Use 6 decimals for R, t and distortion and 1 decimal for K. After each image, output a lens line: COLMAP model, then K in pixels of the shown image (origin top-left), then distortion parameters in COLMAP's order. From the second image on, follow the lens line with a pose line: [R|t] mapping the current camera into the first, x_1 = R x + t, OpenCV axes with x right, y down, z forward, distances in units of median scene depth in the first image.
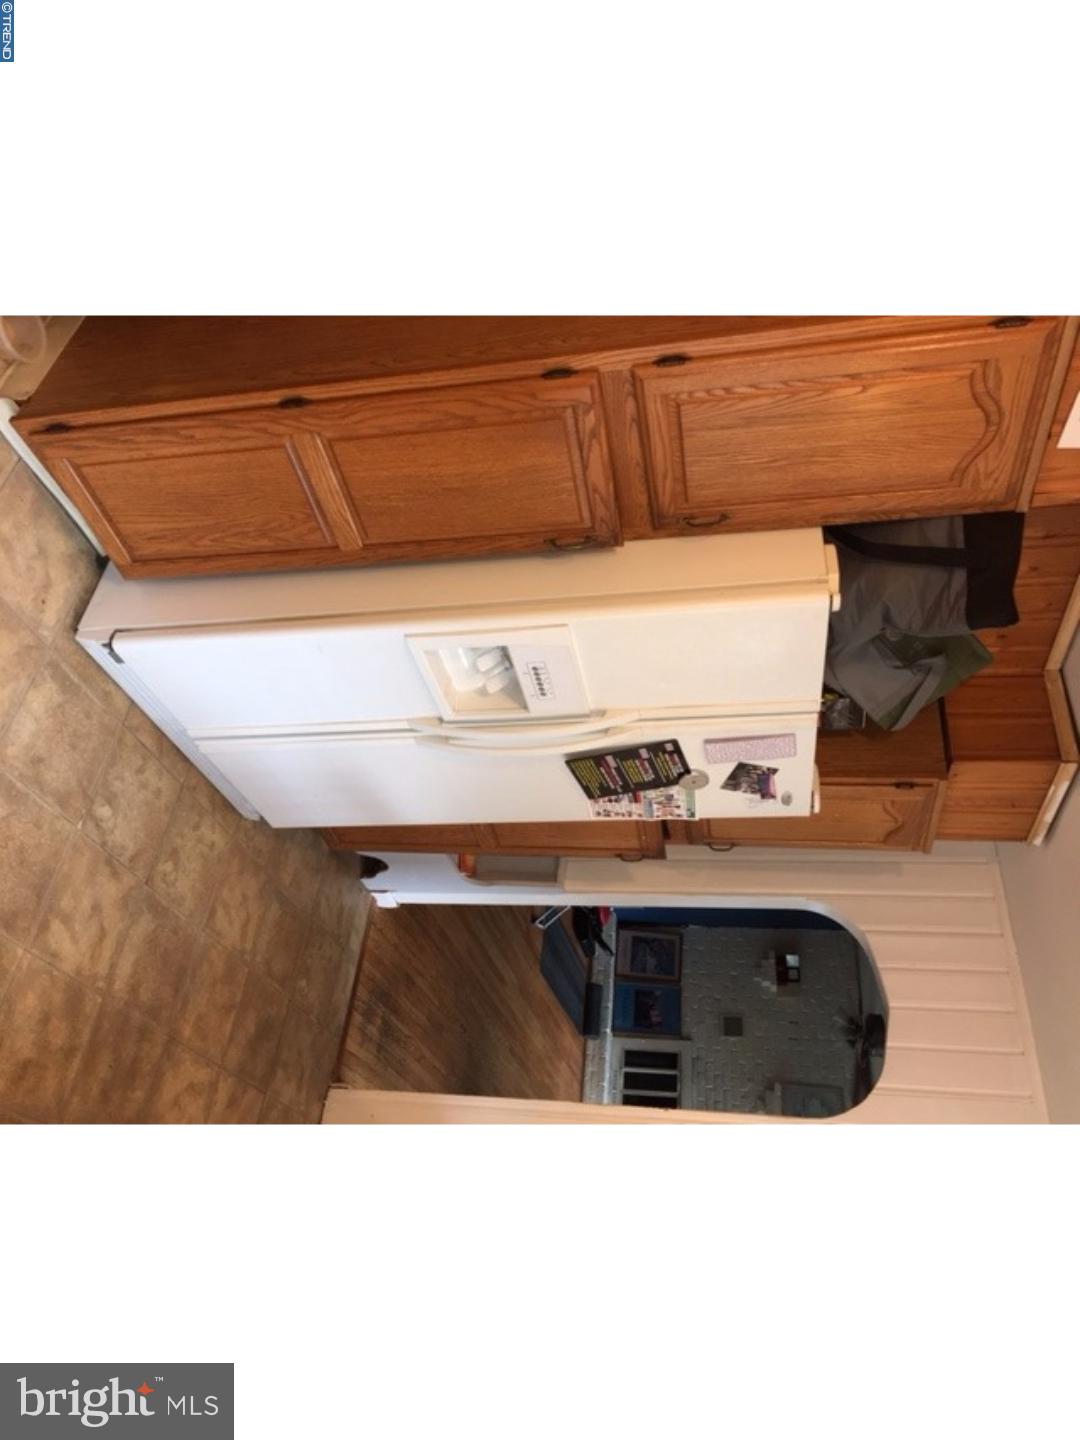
lens RADIAL K [[916.9, 0, 541.2], [0, 916.9, 723.3], [0, 0, 1]] dist [0.085092, -0.114714]
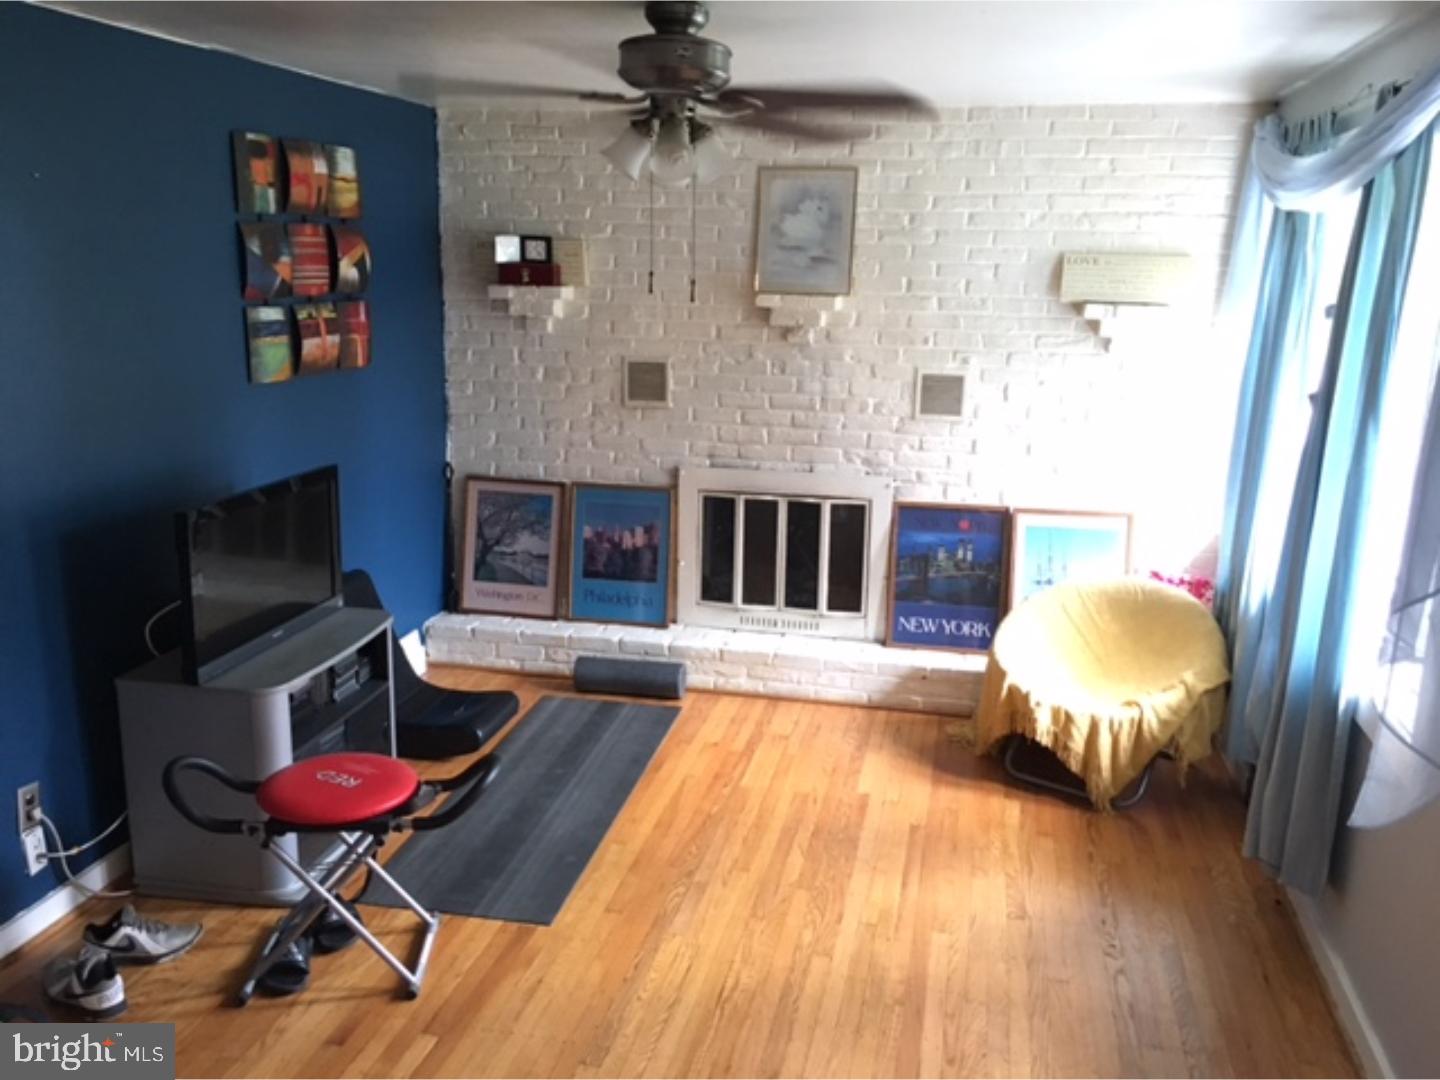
lens RADIAL K [[1223.5, 0, 717.6], [0, 1223.5, 536.6], [0, 0, 1]] dist [0.085587, -0.112431]
pose [[-0.038291, -0.999264, -0.002113, 0.125782], [0.923877, -0.036208, 0.380974, 0.114363], [-0.380770, 0.012636, 0.924583, 0.394658]]
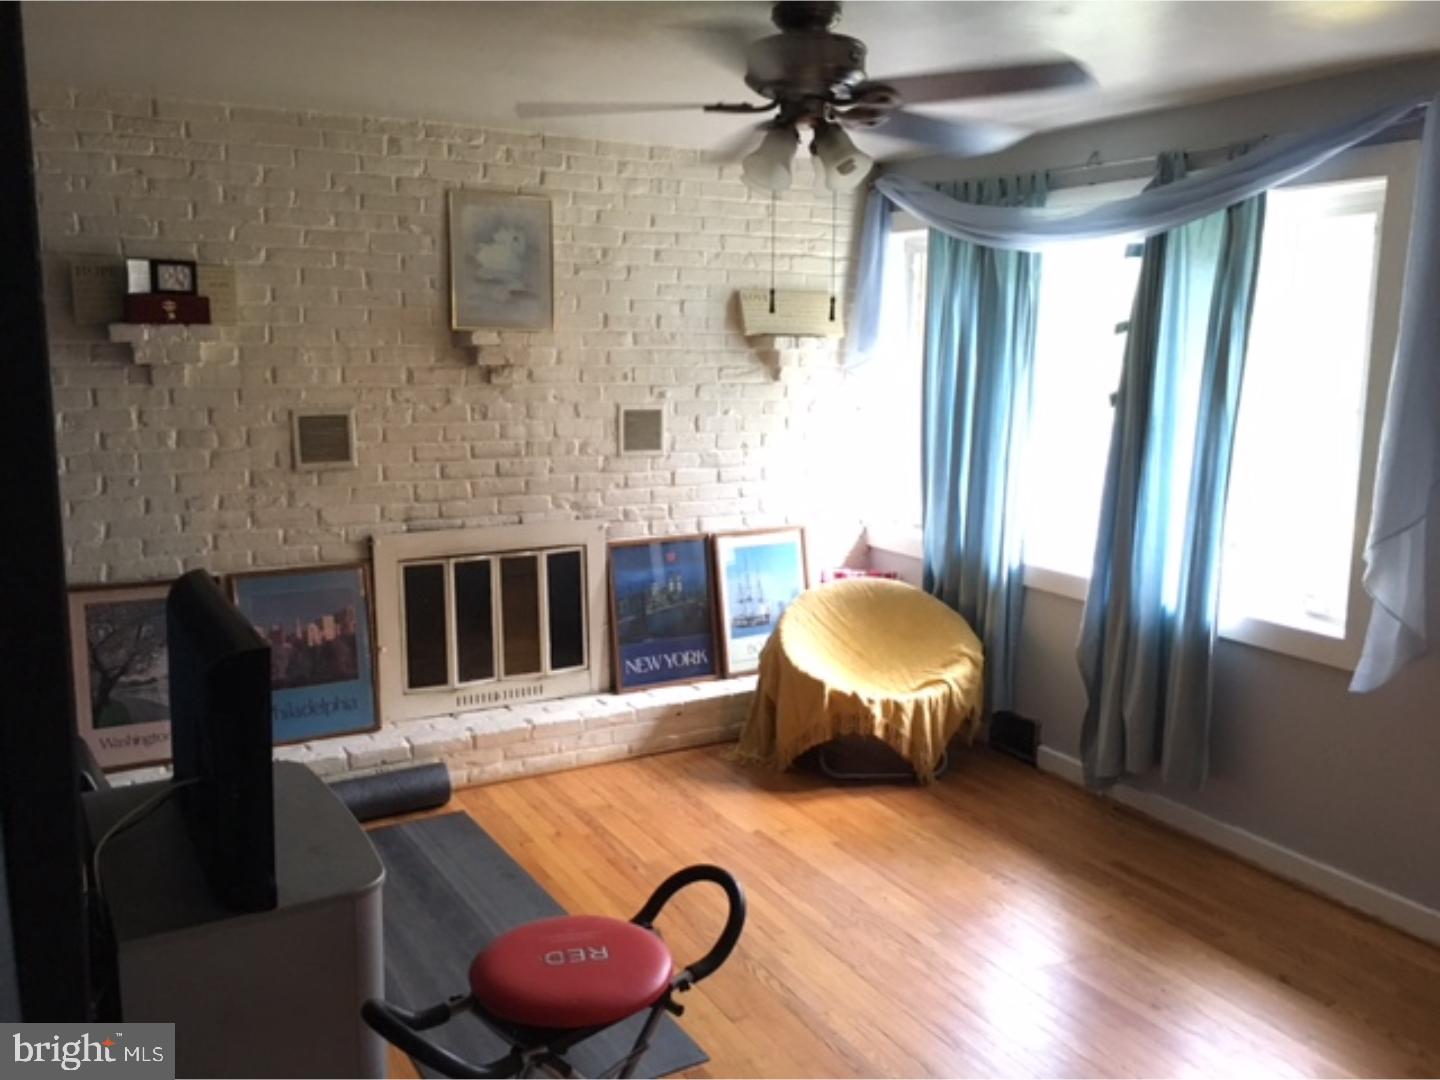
lens RADIAL K [[1223.5, 0, 717.6], [0, 1223.5, 536.6], [0, 0, 1]] dist [0.085587, -0.112431]
pose [[-0.180102, -0.982963, -0.036703, 0.154186], [0.438457, -0.113625, 0.891541, -0.075900], [-0.880522, 0.144476, 0.451451, 0.615667]]
